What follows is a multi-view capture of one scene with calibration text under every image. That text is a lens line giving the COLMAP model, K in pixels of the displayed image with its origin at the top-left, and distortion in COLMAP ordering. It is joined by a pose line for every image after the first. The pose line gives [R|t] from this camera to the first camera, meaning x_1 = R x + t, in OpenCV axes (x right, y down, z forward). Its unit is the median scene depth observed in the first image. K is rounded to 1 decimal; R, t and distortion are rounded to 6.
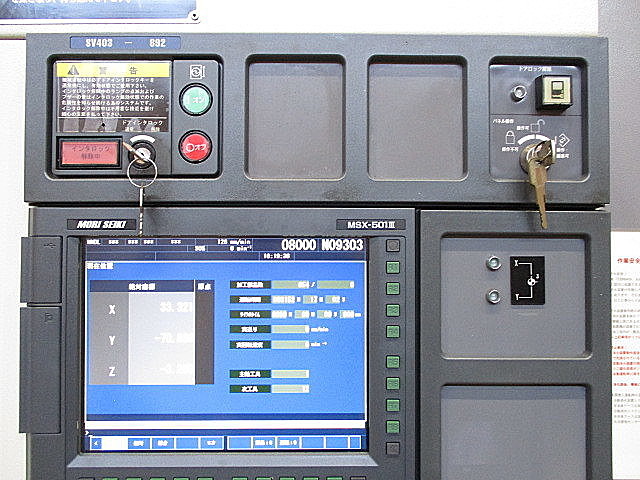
lens RADIAL K [[542.2, 0, 320.0], [0, 542.2, 240.0], [0, 0, 1]] dist [-0.011211, -0.009676]
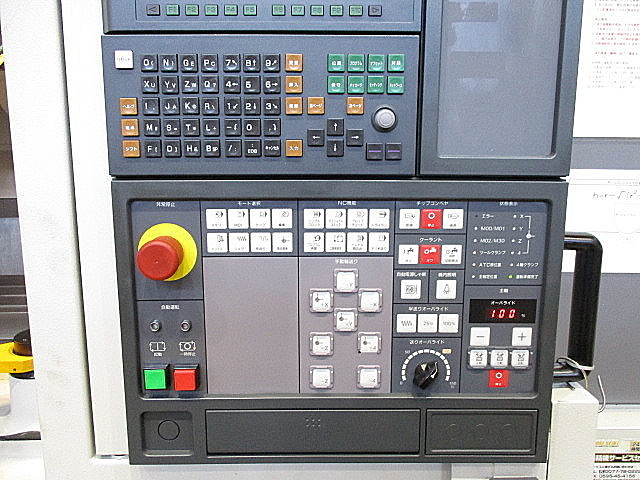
lens RADIAL K [[542.2, 0, 320.0], [0, 542.2, 240.0], [0, 0, 1]] dist [-0.011211, -0.009676]
pose [[0.999984, 0.000209, 0.005614, -0.065257], [-0.001274, 0.981691, 0.190476, 0.700560], [-0.005471, -0.190480, 0.981676, -0.295702]]
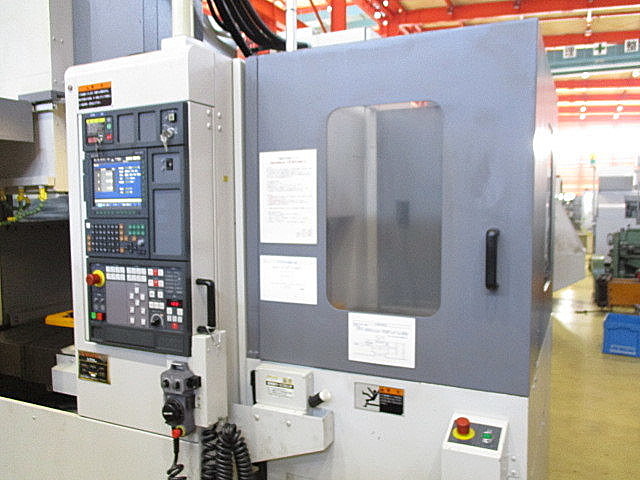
lens RADIAL K [[542.2, 0, 320.0], [0, 542.2, 240.0], [0, 0, 1]] dist [-0.011211, -0.009676]
pose [[0.894139, 0.019507, -0.447364, 3.212605], [0.019265, 0.996450, 0.081956, 0.327732], [0.447374, -0.081898, 0.890589, -2.168473]]
